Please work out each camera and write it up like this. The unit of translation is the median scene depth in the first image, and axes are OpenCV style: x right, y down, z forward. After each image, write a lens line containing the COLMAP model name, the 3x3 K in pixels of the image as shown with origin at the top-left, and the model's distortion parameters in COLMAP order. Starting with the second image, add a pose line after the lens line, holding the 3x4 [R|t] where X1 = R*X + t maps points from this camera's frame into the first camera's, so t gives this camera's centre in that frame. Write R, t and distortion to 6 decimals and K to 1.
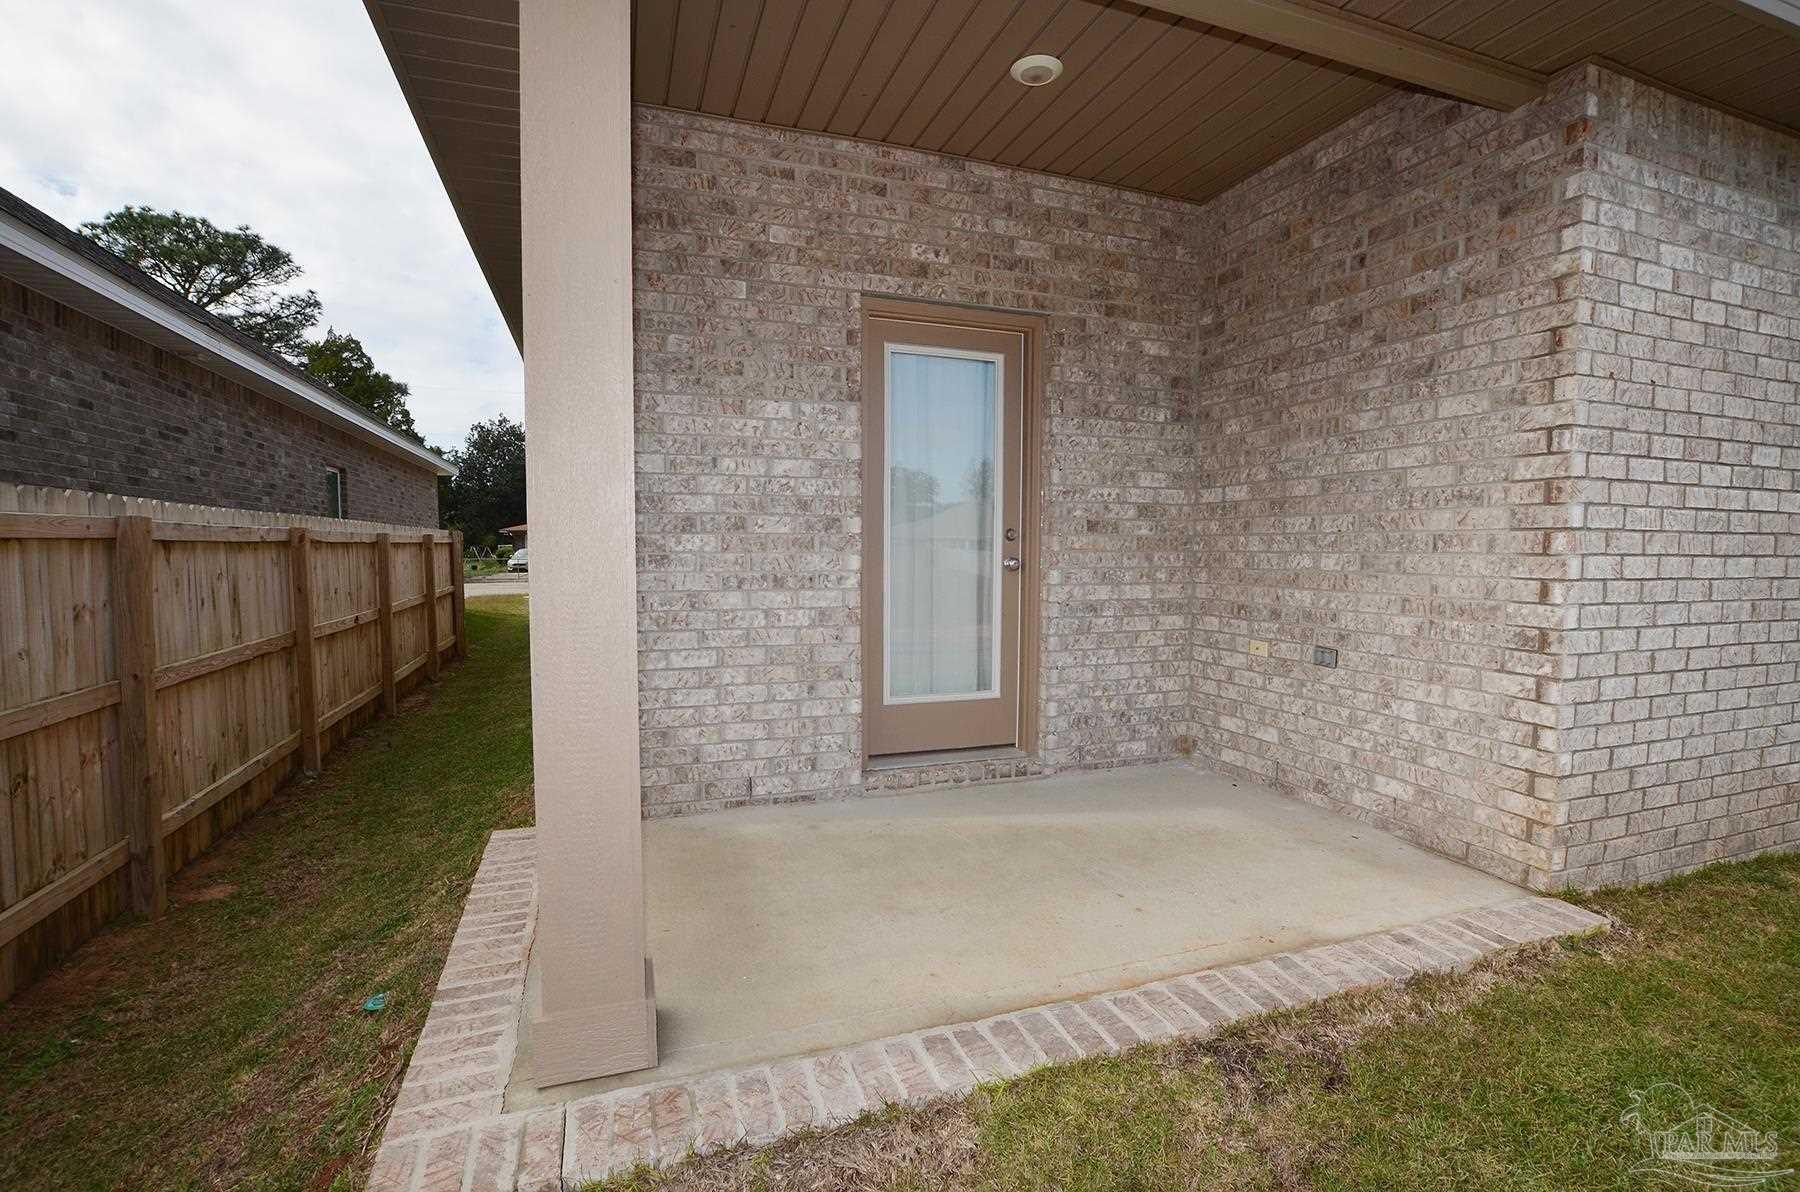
lens RADIAL K [[825.3, 0, 942.5], [0, 825.3, 605.5], [0, 0, 1]] dist [-0.040229, 0.009353]
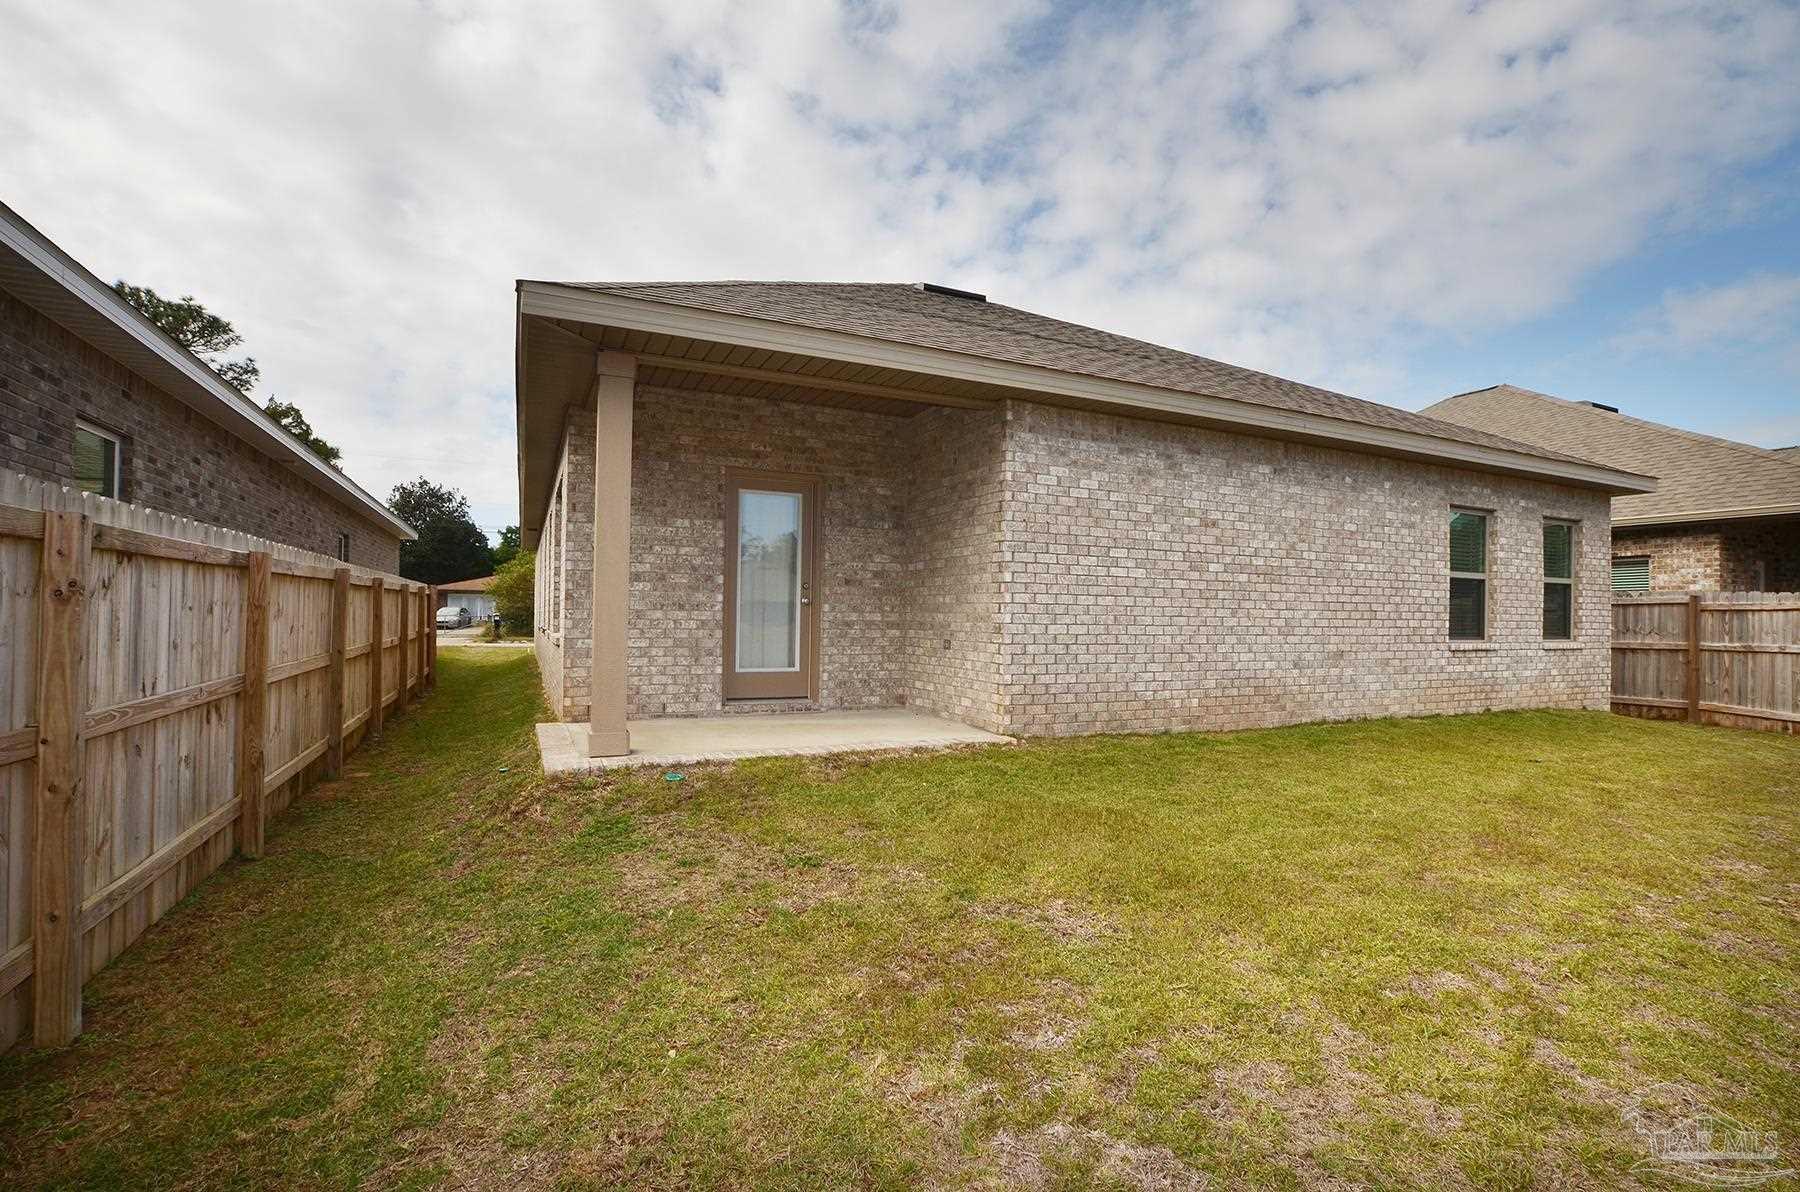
lens RADIAL K [[791.6, 0, 925.7], [0, 791.6, 610.0], [0, 0, 1]] dist [-0.037110, 0.007165]
pose [[0.996324, 0.010341, 0.085033, 0.234438], [-0.004075, 0.997285, -0.073532, 0.119600], [-0.085562, 0.072915, 0.993661, -0.975033]]
